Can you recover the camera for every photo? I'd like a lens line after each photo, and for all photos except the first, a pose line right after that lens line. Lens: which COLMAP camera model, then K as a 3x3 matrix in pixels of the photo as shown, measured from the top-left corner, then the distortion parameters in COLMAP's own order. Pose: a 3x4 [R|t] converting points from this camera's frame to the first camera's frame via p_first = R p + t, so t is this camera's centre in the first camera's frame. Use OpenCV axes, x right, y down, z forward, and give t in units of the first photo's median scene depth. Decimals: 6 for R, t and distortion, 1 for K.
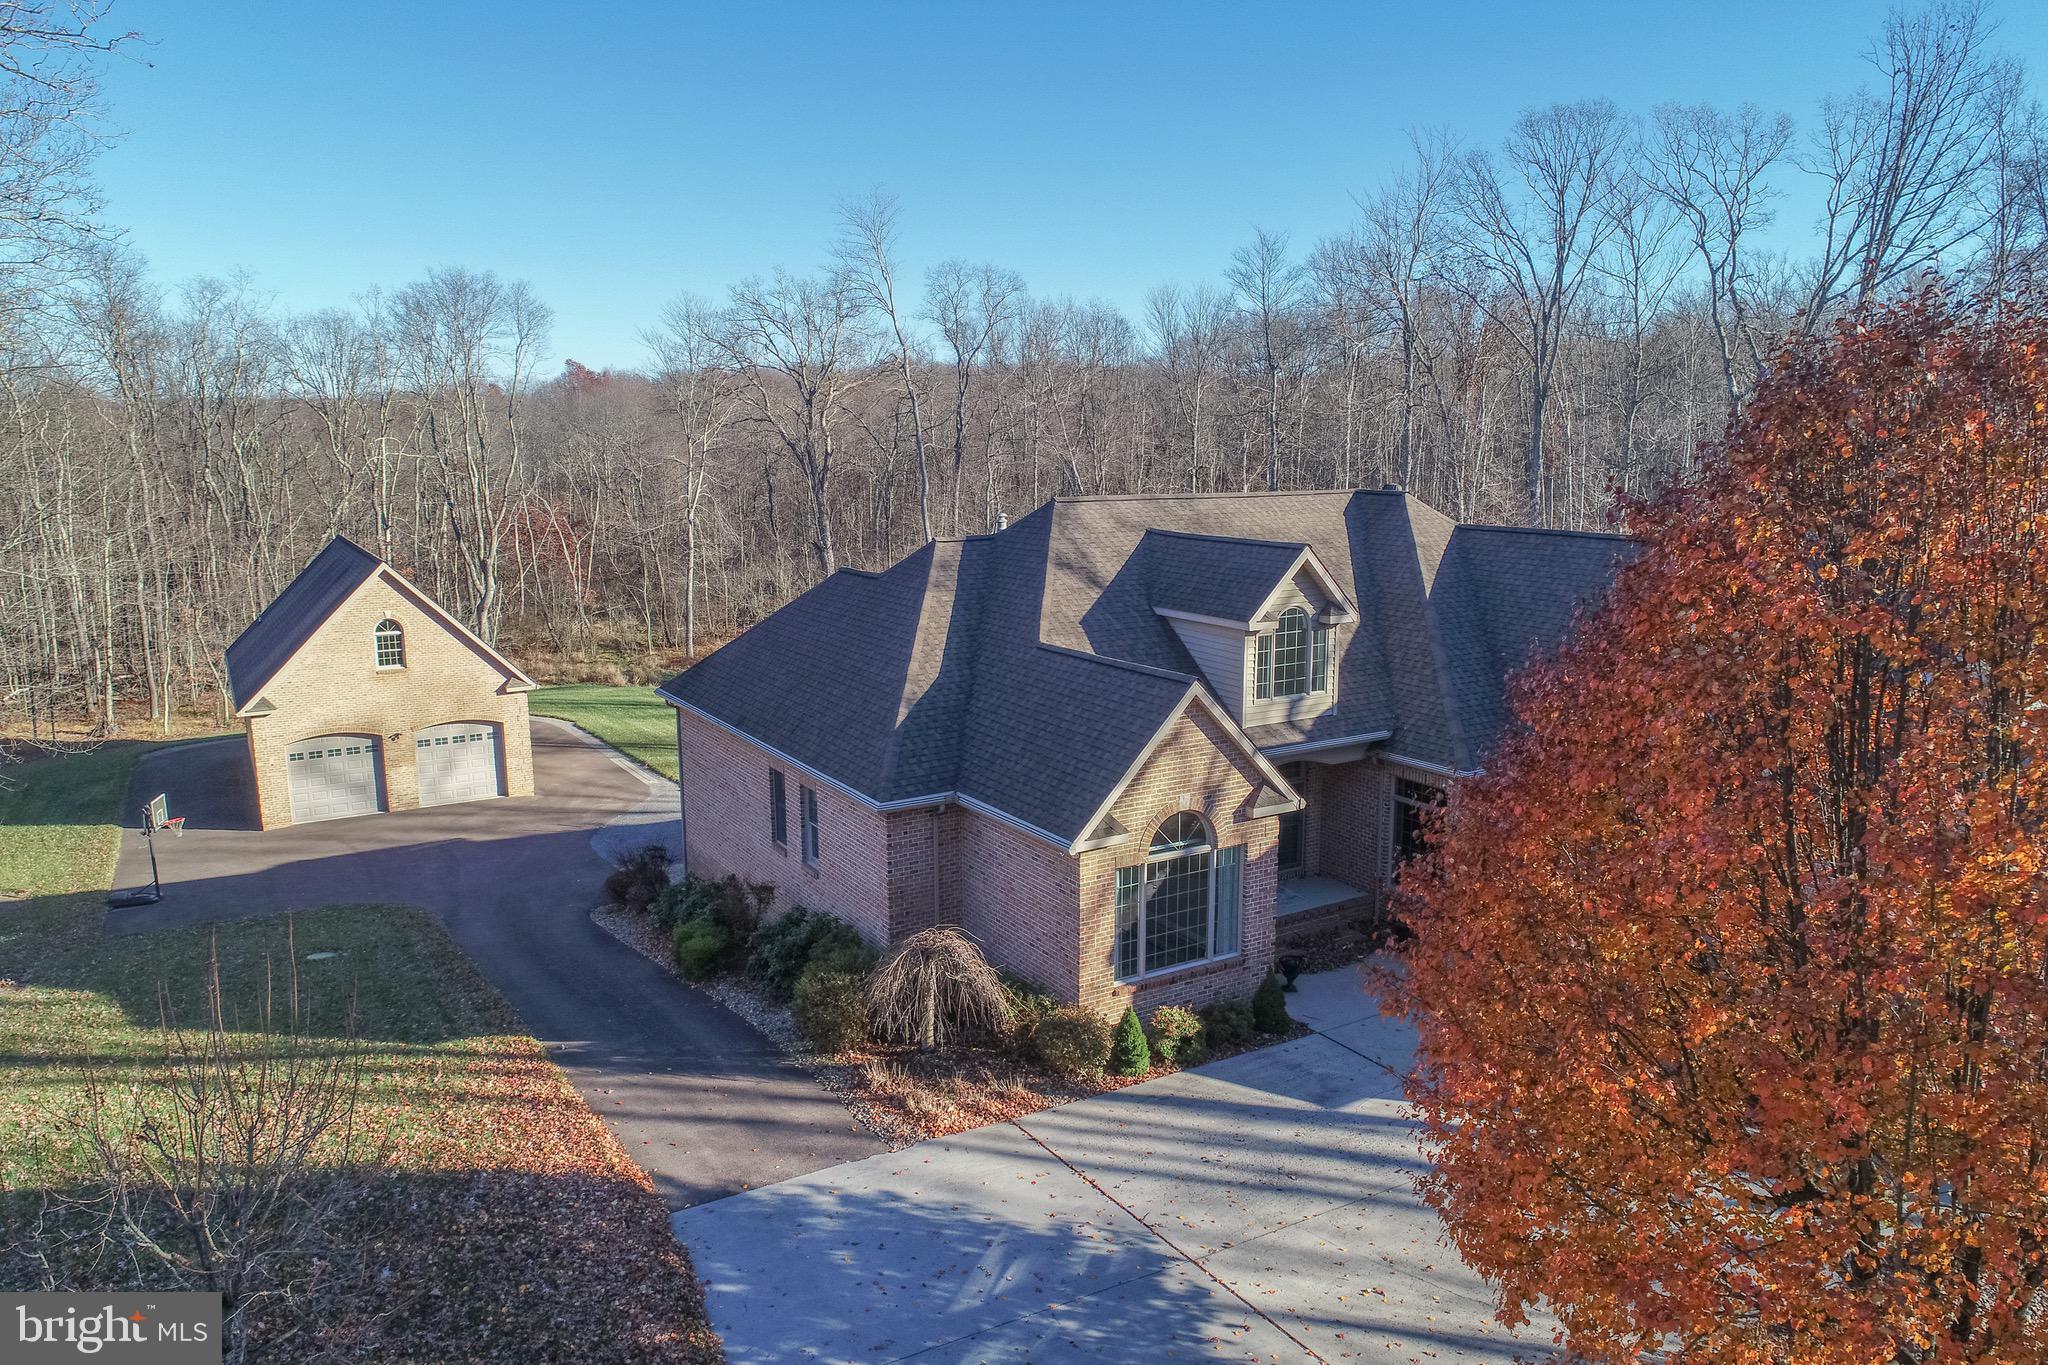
lens RADIAL K [[1362.0, 0, 1024.0], [0, 1362.0, 682.5], [0, 0, 1]] dist [0.006278, -0.002264]
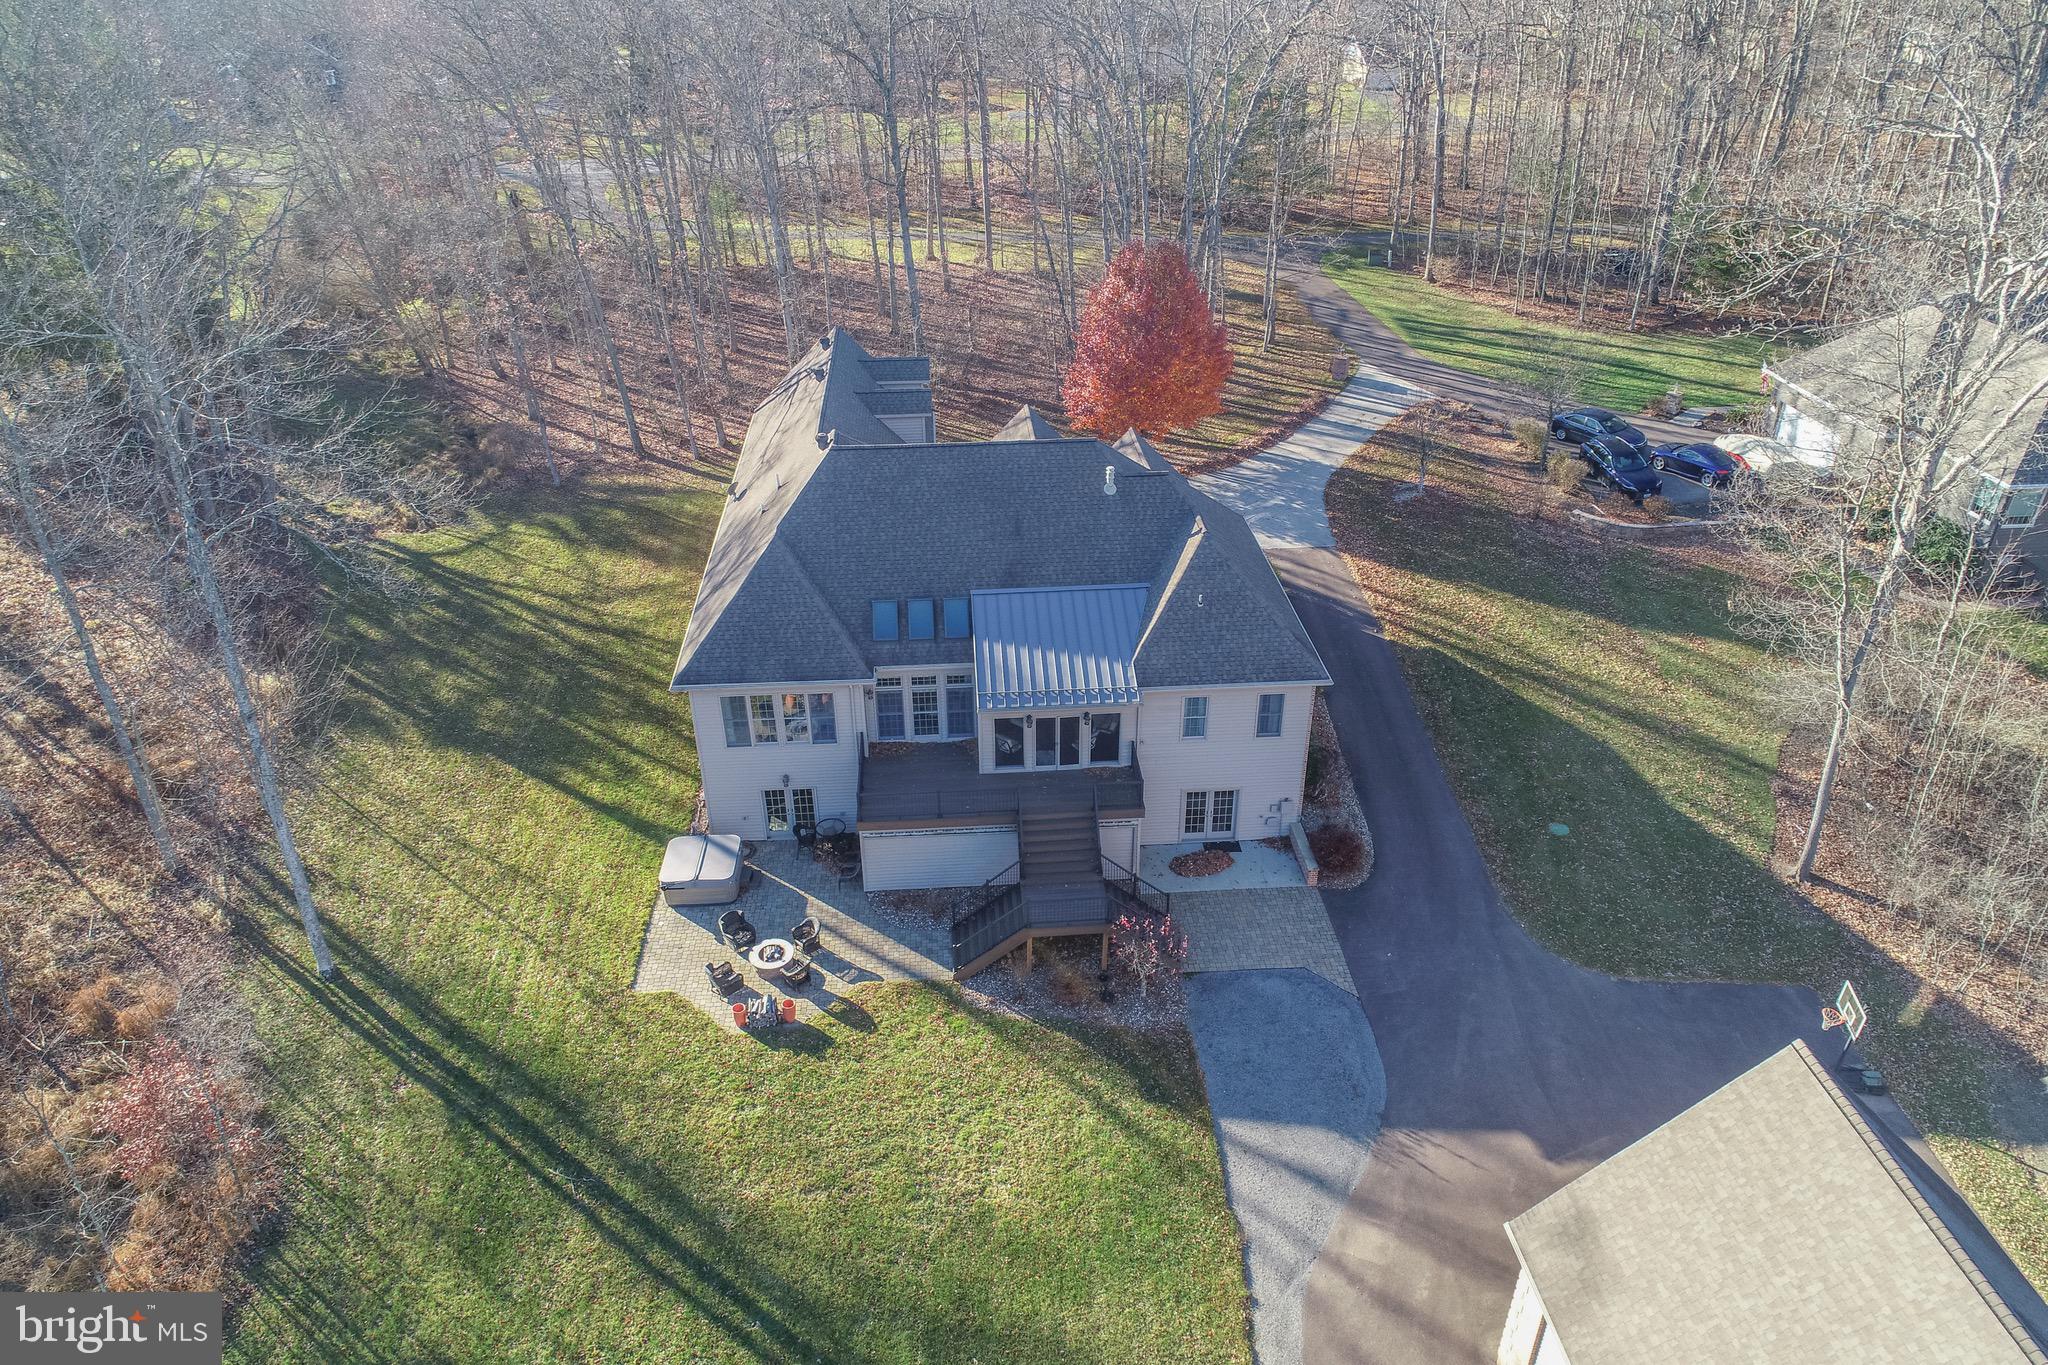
lens RADIAL K [[1399.6, 0, 1041.4], [0, 1399.6, 675.9], [0, 0, 1]] dist [-0.002452, 0.000493]
pose [[-0.892844, -0.211811, 0.397450, -0.794817], [0.090719, 0.779829, 0.619385, -1.177780], [-0.441135, 0.589070, -0.677050, 2.897312]]
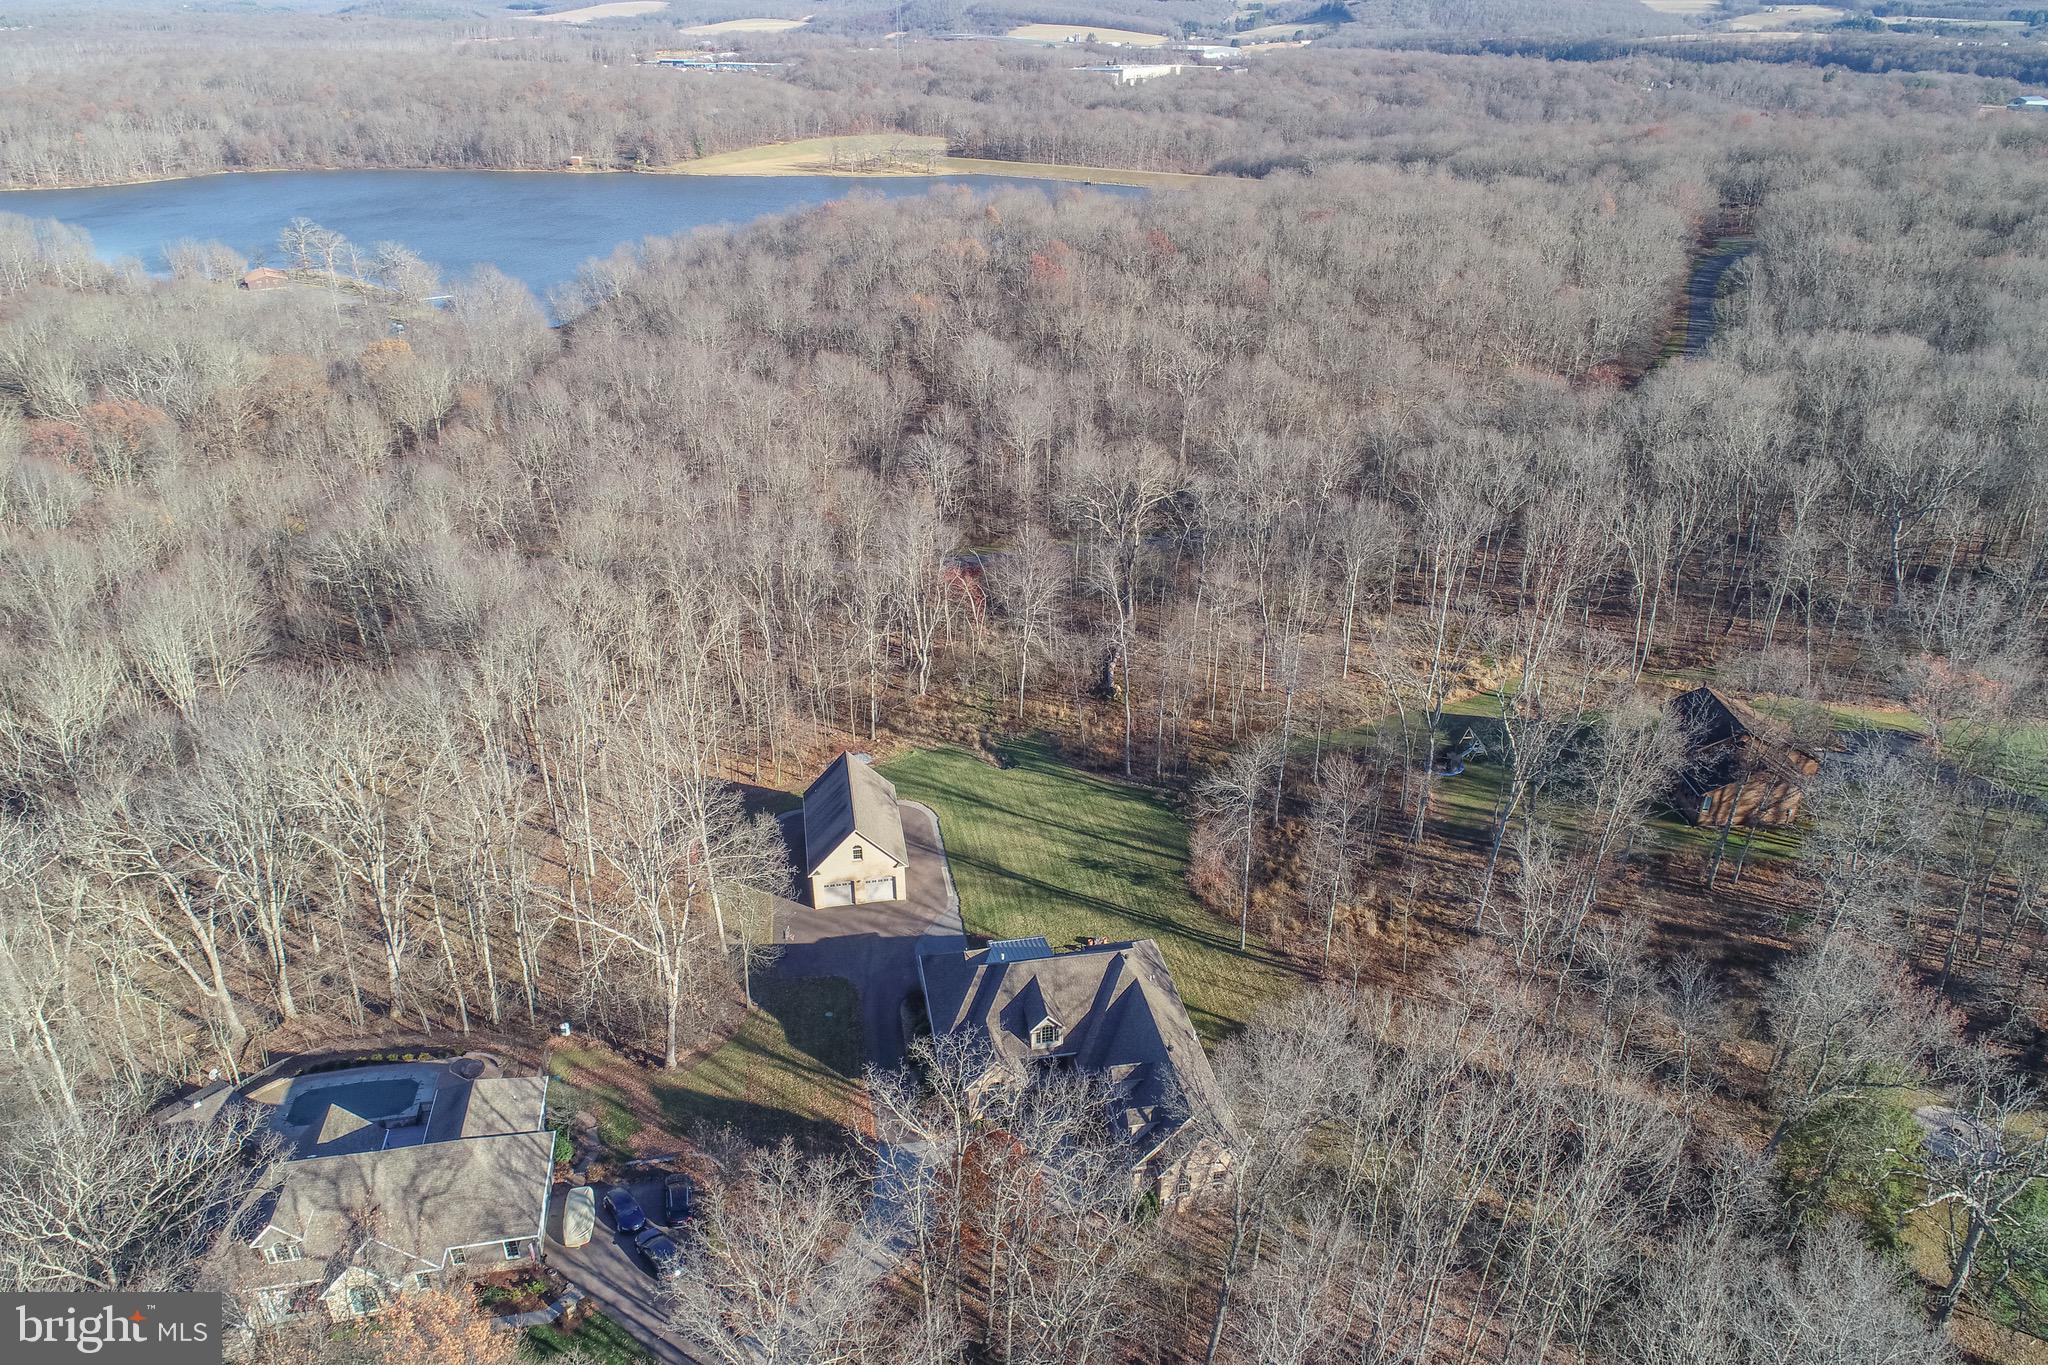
lens RADIAL K [[1370.6, 0, 1031.6], [0, 1370.6, 675.5], [0, 0, 1]] dist [-0.010201, -0.002259]
pose [[0.933792, 0.160579, -0.319762, 1.424687], [-0.066835, 0.956193, 0.285006, -2.430765], [0.351520, -0.244765, 0.903617, -2.661979]]
